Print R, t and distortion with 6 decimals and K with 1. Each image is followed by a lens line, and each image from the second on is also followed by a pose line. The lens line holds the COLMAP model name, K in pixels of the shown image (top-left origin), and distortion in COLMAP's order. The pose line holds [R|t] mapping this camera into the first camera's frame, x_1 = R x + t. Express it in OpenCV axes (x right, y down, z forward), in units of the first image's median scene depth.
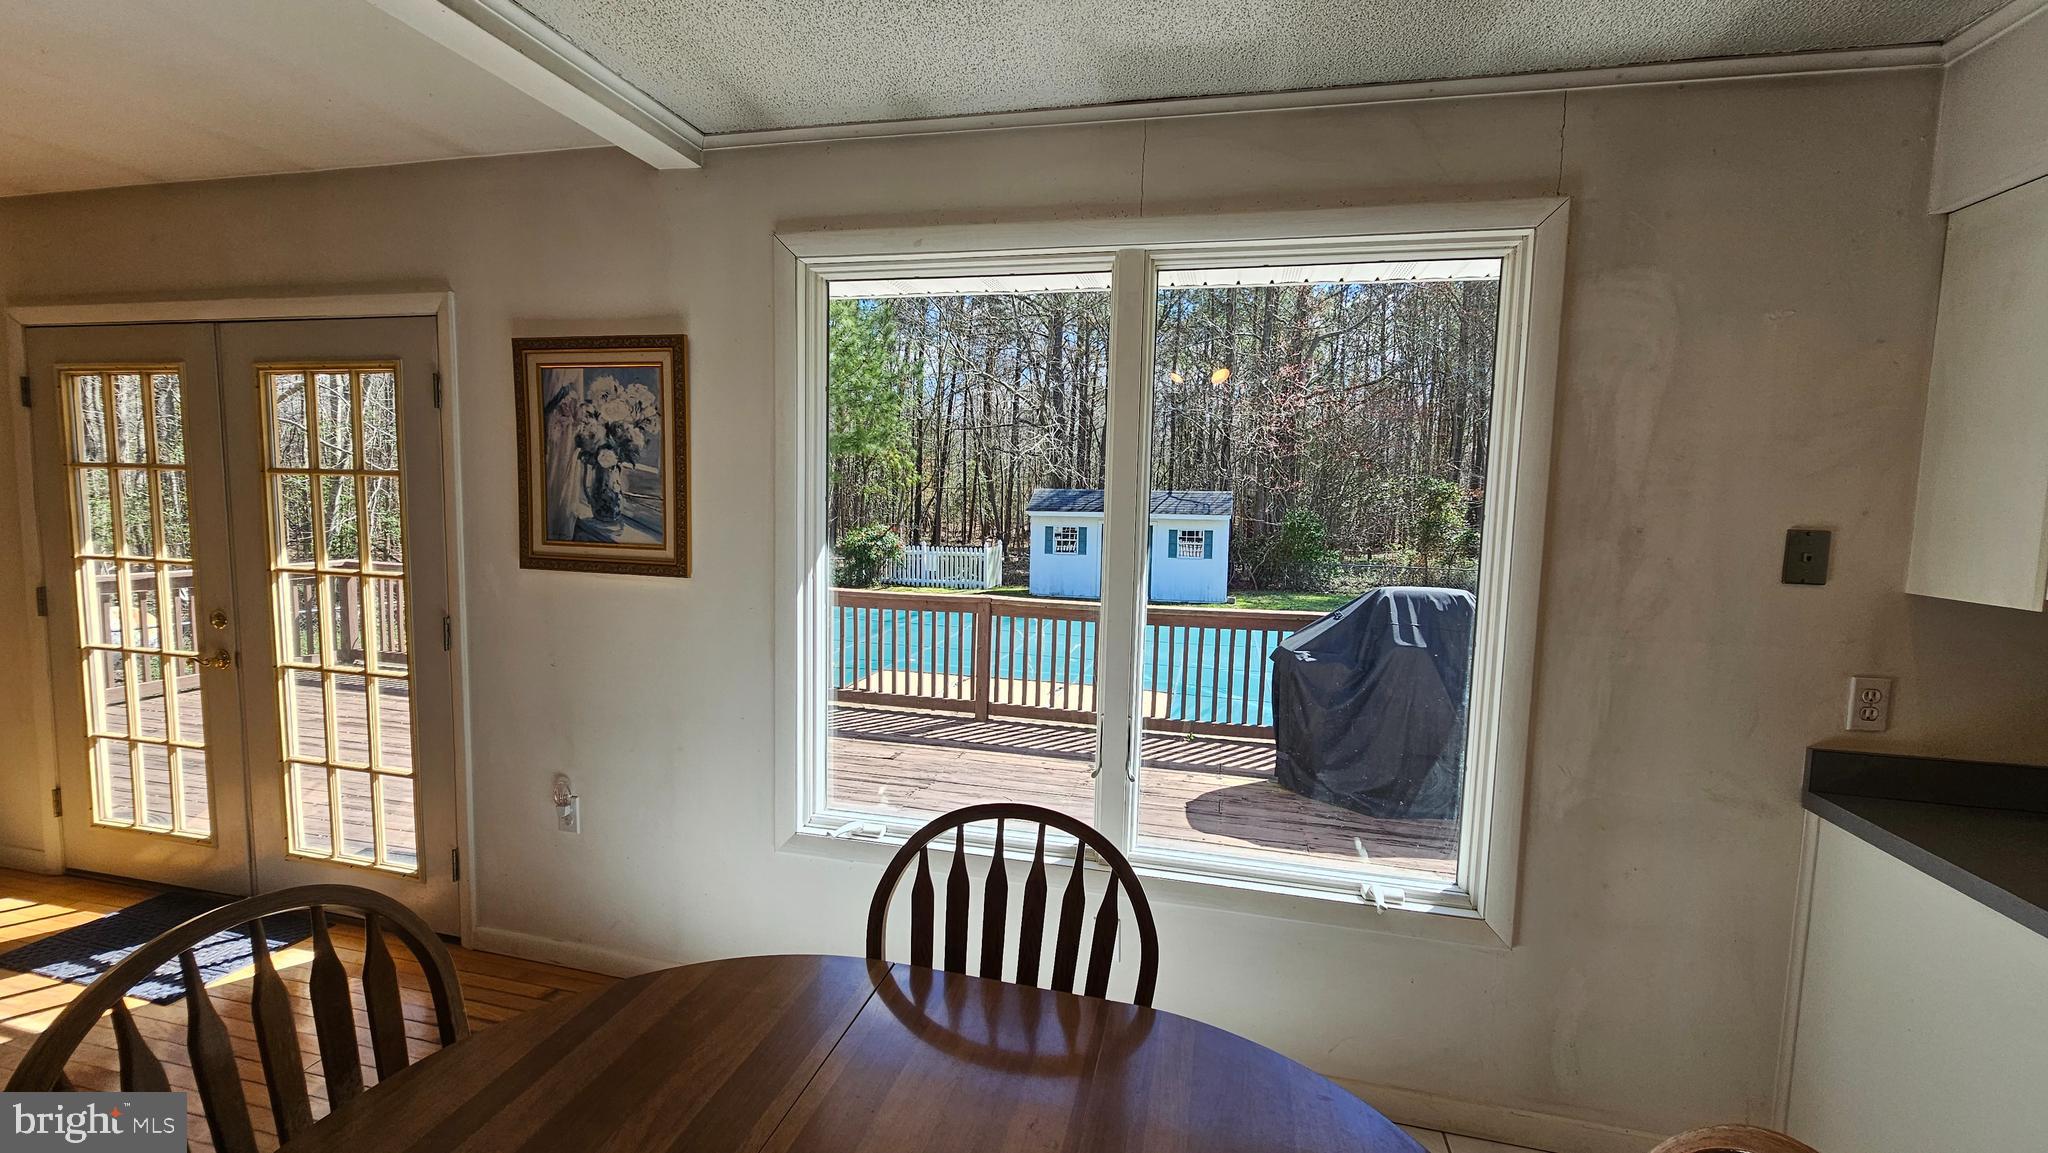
lens RADIAL K [[837.1, 0, 1028.5], [0, 837.1, 572.6], [0, 0, 1]] dist [0.000715, -0.000595]
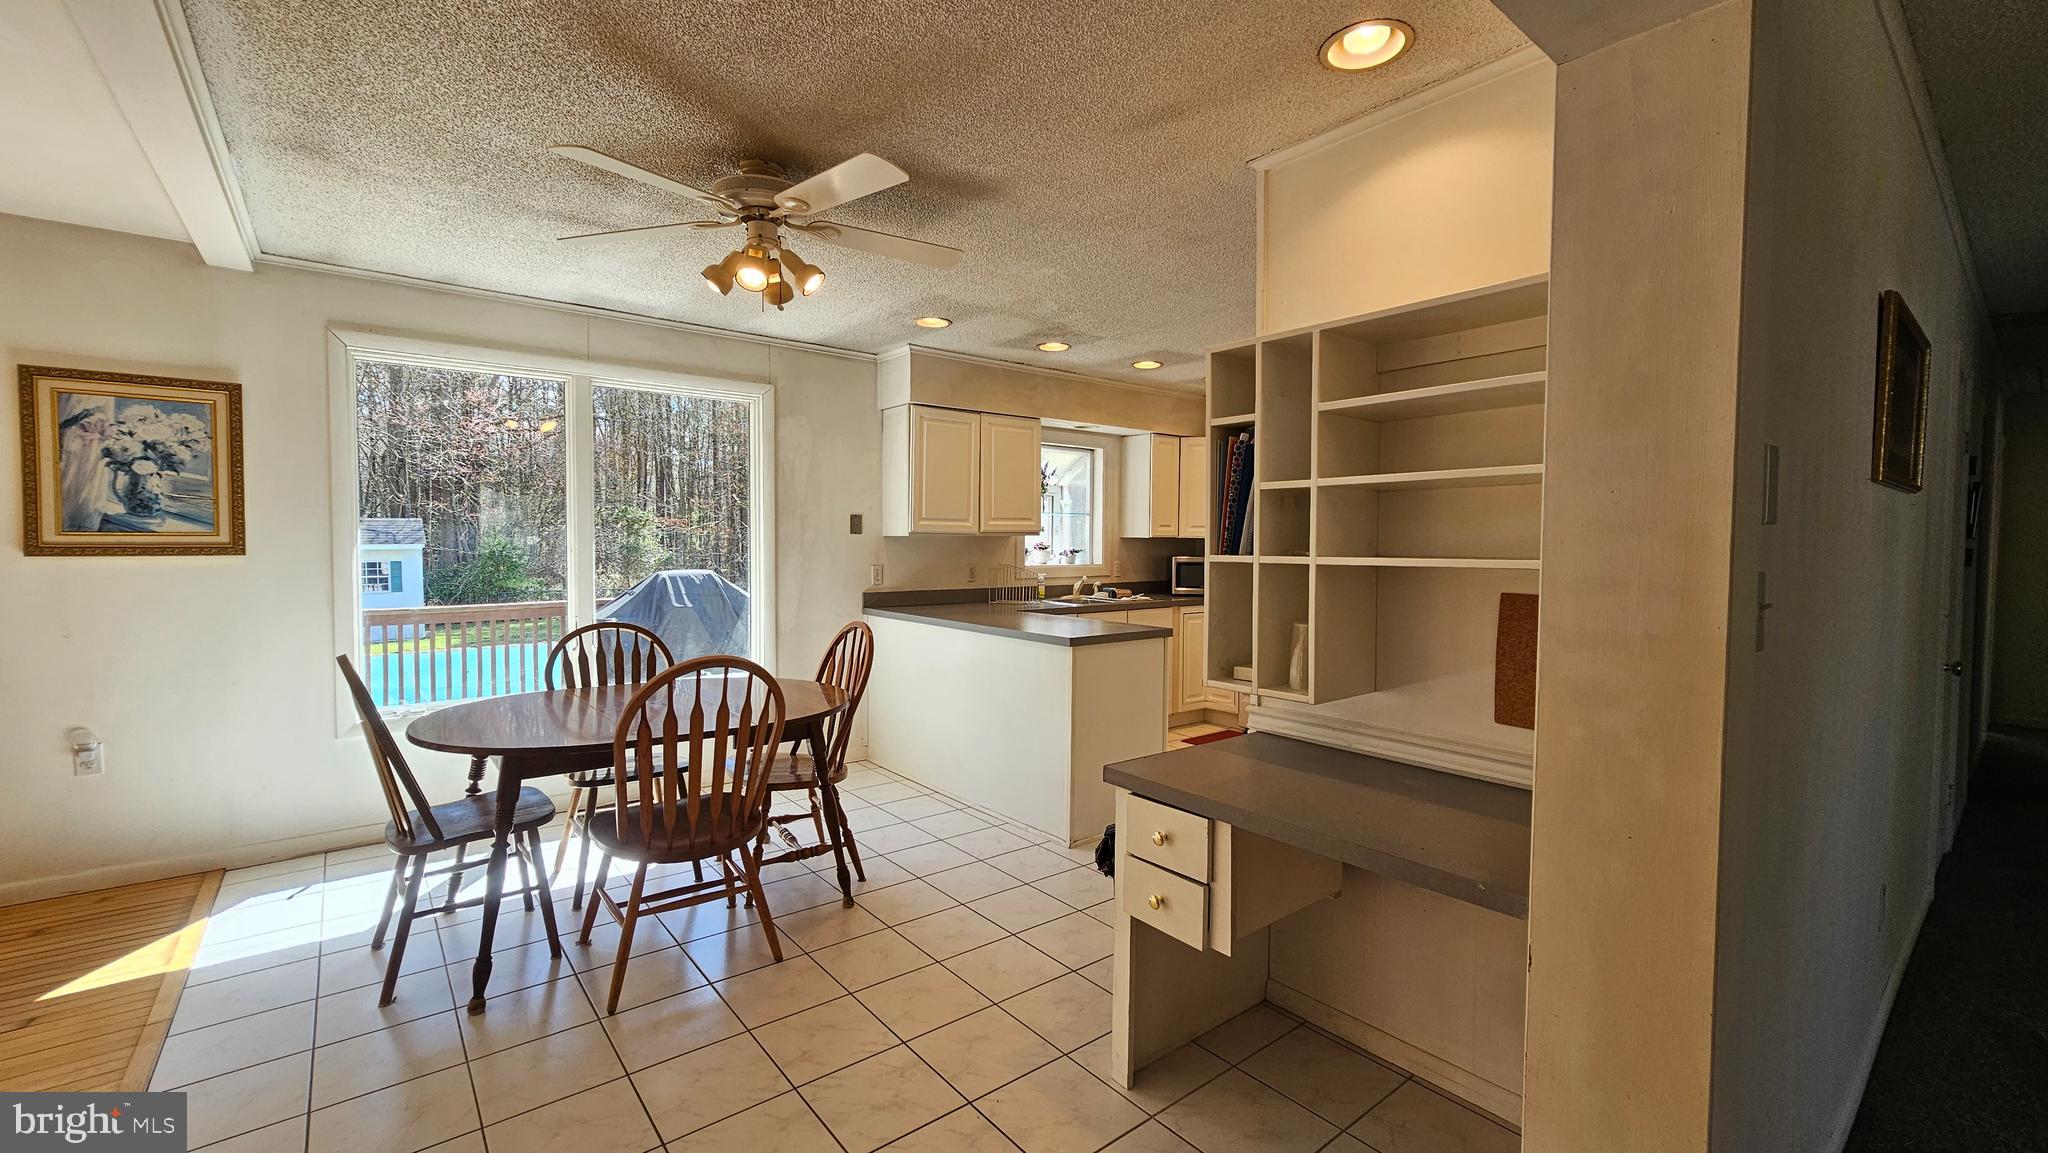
lens RADIAL K [[837.1, 0, 1028.5], [0, 837.1, 572.6], [0, 0, 1]] dist [0.000715, -0.000595]
pose [[0.614265, -0.051879, 0.787393, -0.692014], [0.080997, 0.996711, 0.002483, 0.134309], [-0.784932, 0.062251, 0.616447, -0.868933]]
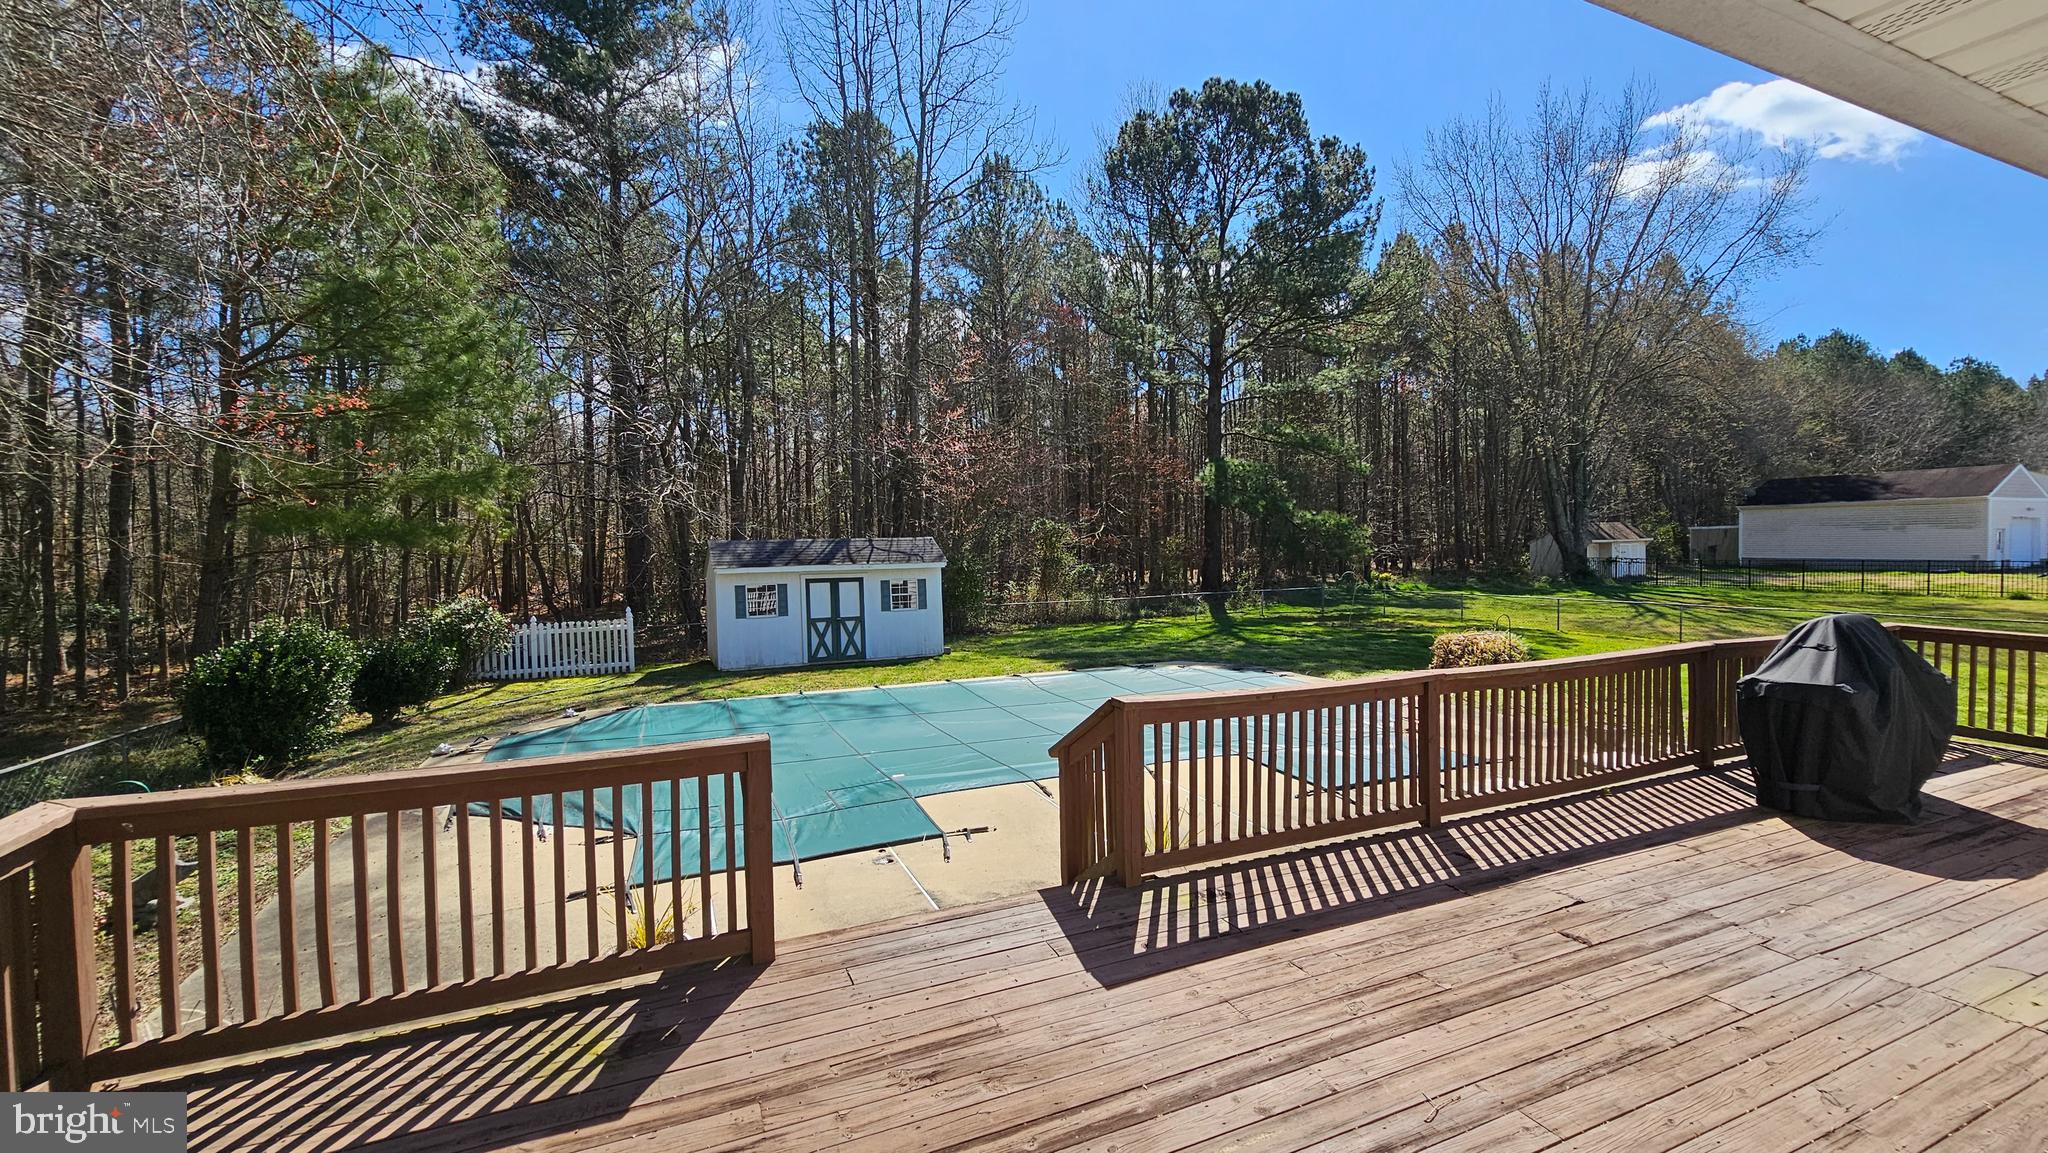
lens RADIAL K [[837.1, 0, 1028.5], [0, 837.1, 572.6], [0, 0, 1]] dist [0.000715, -0.000595]
pose [[0.797024, -0.044655, 0.602294, -2.218824], [0.077427, 0.996589, -0.028571, -0.190416], [-0.598964, 0.069406, 0.797763, 1.528128]]
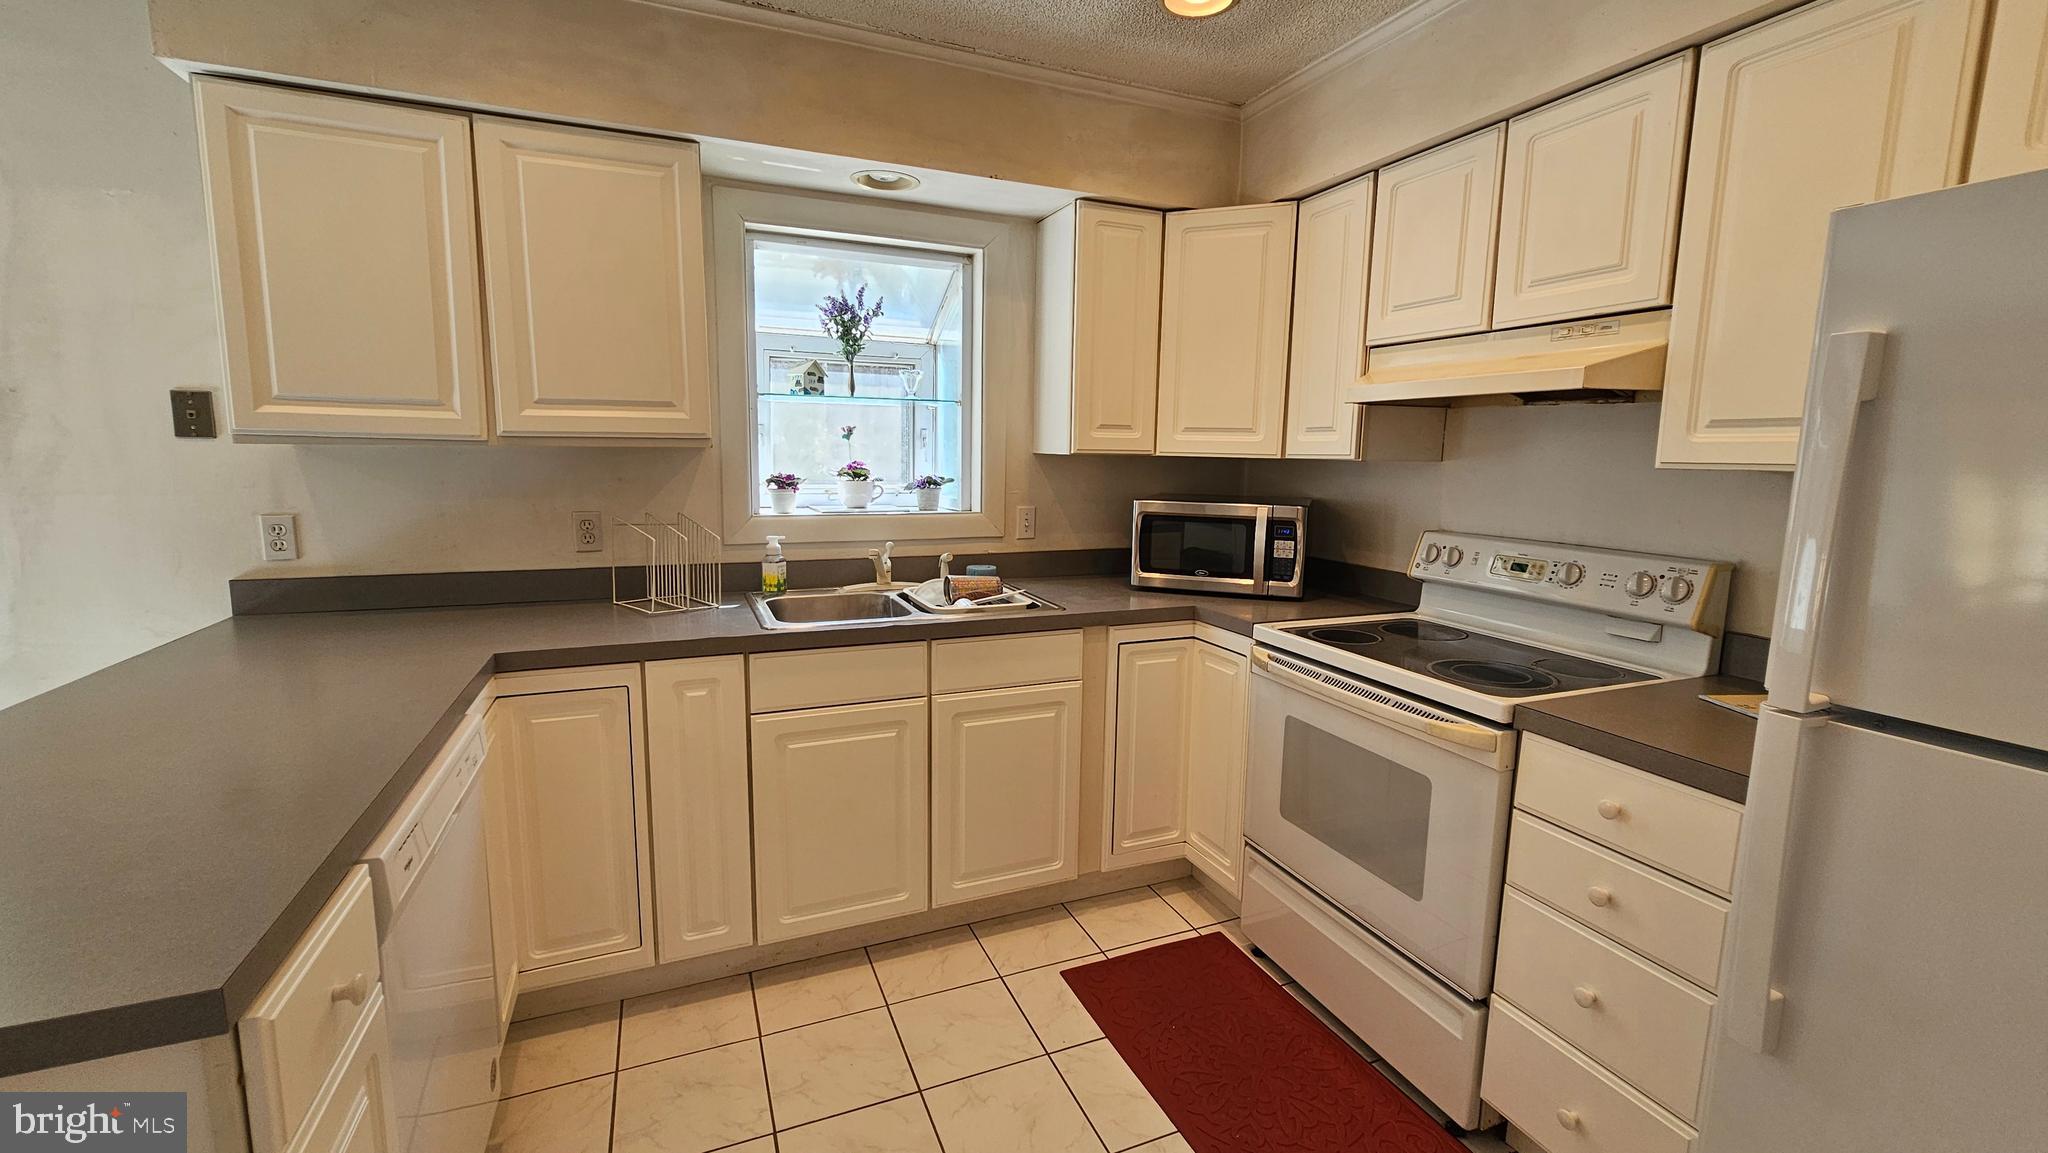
lens RADIAL K [[837.1, 0, 1028.5], [0, 837.1, 572.6], [0, 0, 1]] dist [0.000715, -0.000595]
pose [[0.810728, -0.094236, 0.577789, 0.863380], [0.061157, 0.995192, 0.076501, 0.132621], [-0.582220, -0.026685, 0.812593, -0.453671]]
